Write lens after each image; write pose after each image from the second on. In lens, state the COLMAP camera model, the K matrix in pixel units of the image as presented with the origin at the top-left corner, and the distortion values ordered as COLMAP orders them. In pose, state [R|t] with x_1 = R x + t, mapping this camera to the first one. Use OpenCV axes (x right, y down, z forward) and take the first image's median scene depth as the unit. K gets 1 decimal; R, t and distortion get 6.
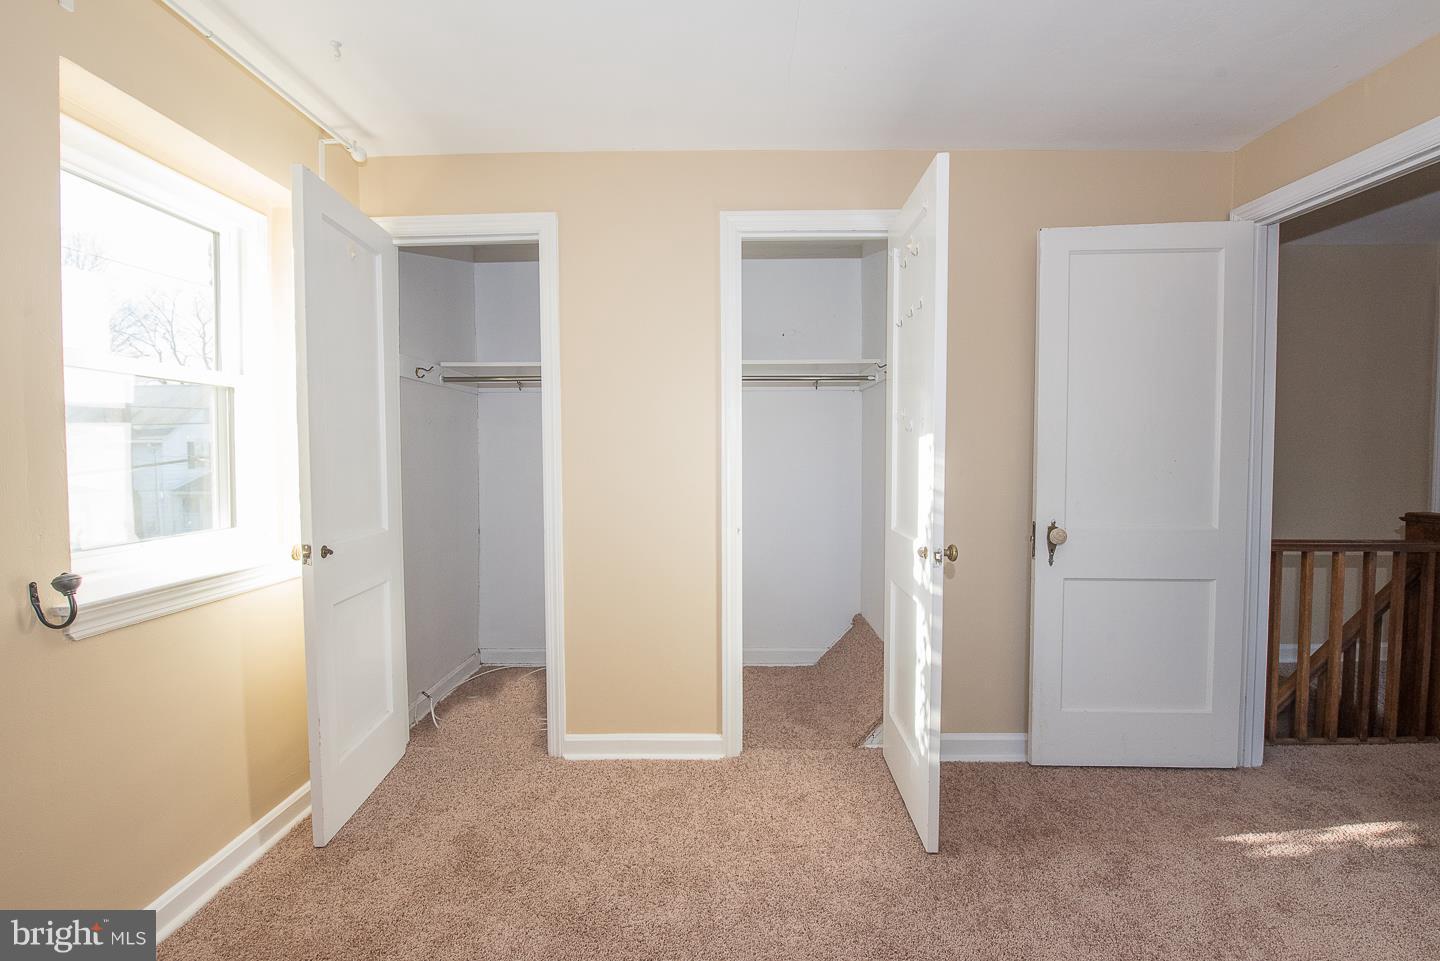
lens RADIAL K [[628.1, 0, 720.4], [0, 628.1, 482.1], [0, 0, 1]] dist [-0.009376, -0.000182]
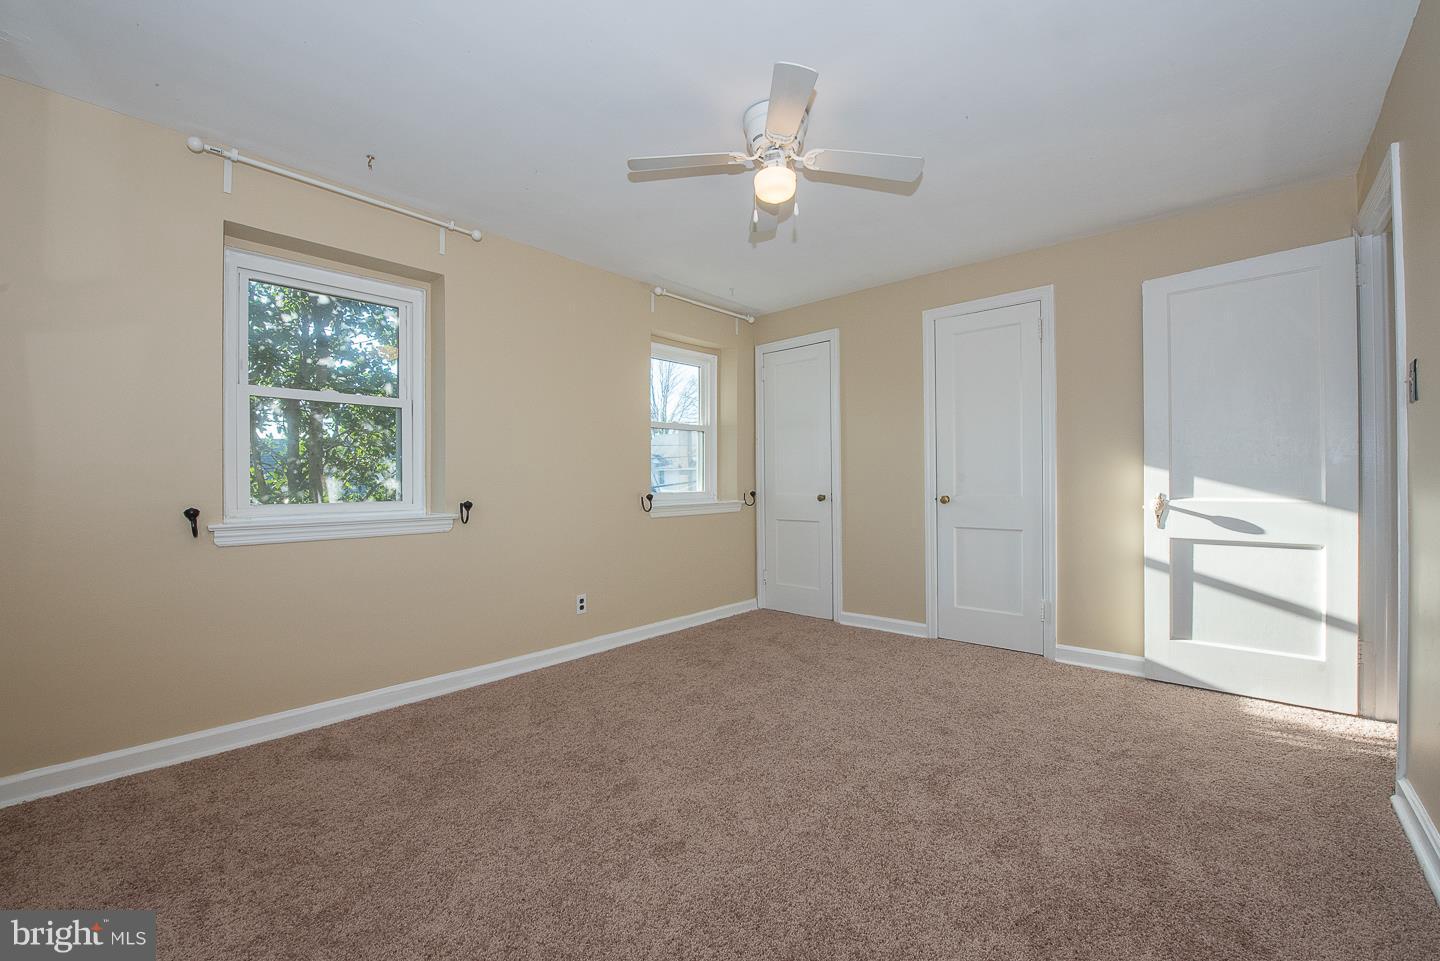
lens RADIAL K [[576.6, 0, 727.5], [0, 576.6, 485.3], [0, 0, 1]] dist [-0.013751, -0.002838]
pose [[0.767595, -0.001556, -0.640934, 0.754161], [-0.016818, 0.999604, -0.022567, 0.107425], [0.640715, 0.028102, 0.767264, -0.666138]]
